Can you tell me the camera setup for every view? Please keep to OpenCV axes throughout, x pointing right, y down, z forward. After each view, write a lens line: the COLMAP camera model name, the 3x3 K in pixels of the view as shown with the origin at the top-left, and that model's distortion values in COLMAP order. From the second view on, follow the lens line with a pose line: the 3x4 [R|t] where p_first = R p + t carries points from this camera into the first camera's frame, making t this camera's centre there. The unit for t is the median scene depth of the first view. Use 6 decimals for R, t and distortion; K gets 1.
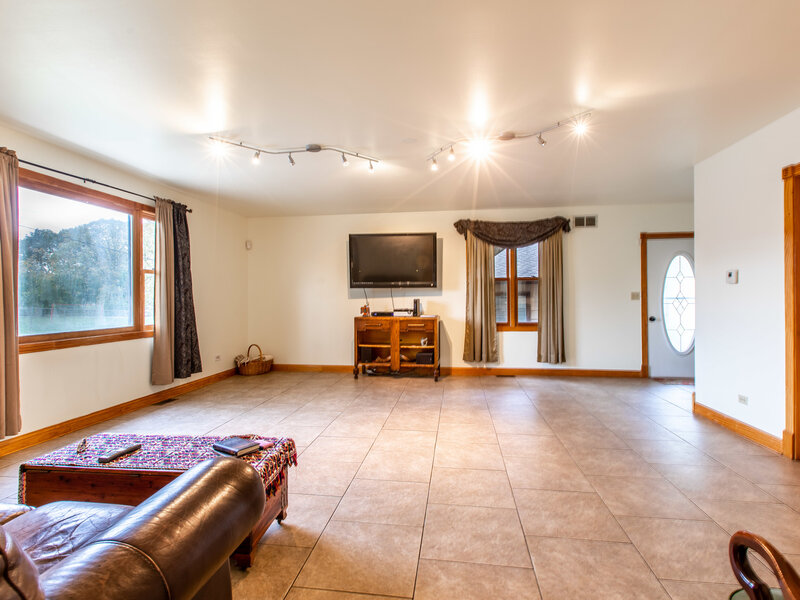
lens RADIAL K [[399.5, 0, 395.1], [0, 399.5, 300.3], [0, 0, 1]] dist [0.000543, 0.001864]
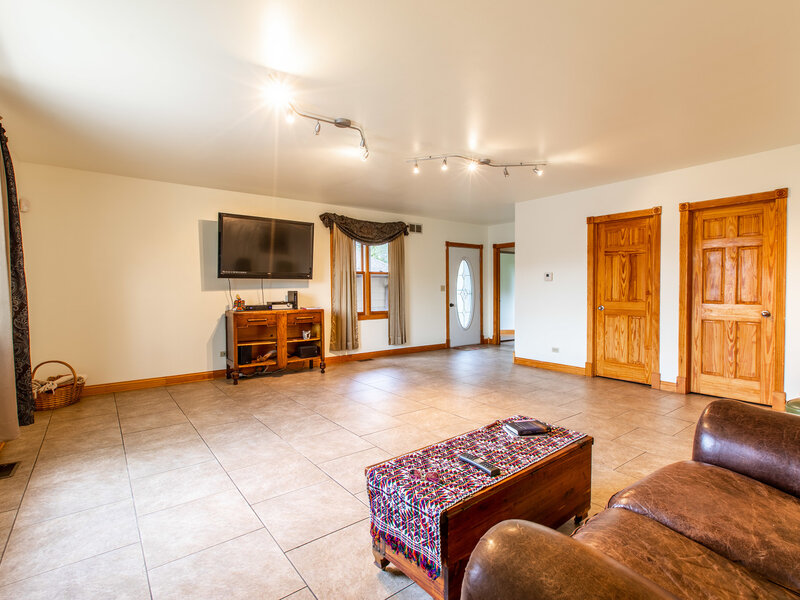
lens RADIAL K [[399.5, 0, 392.0], [0, 399.5, 298.9], [0, 0, 1]] dist [0.000543, 0.001864]
pose [[0.713562, -0.015223, 0.700427, -0.451606], [0.004472, 0.999842, 0.017175, 0.001056], [-0.700578, -0.009123, 0.713518, 0.161523]]
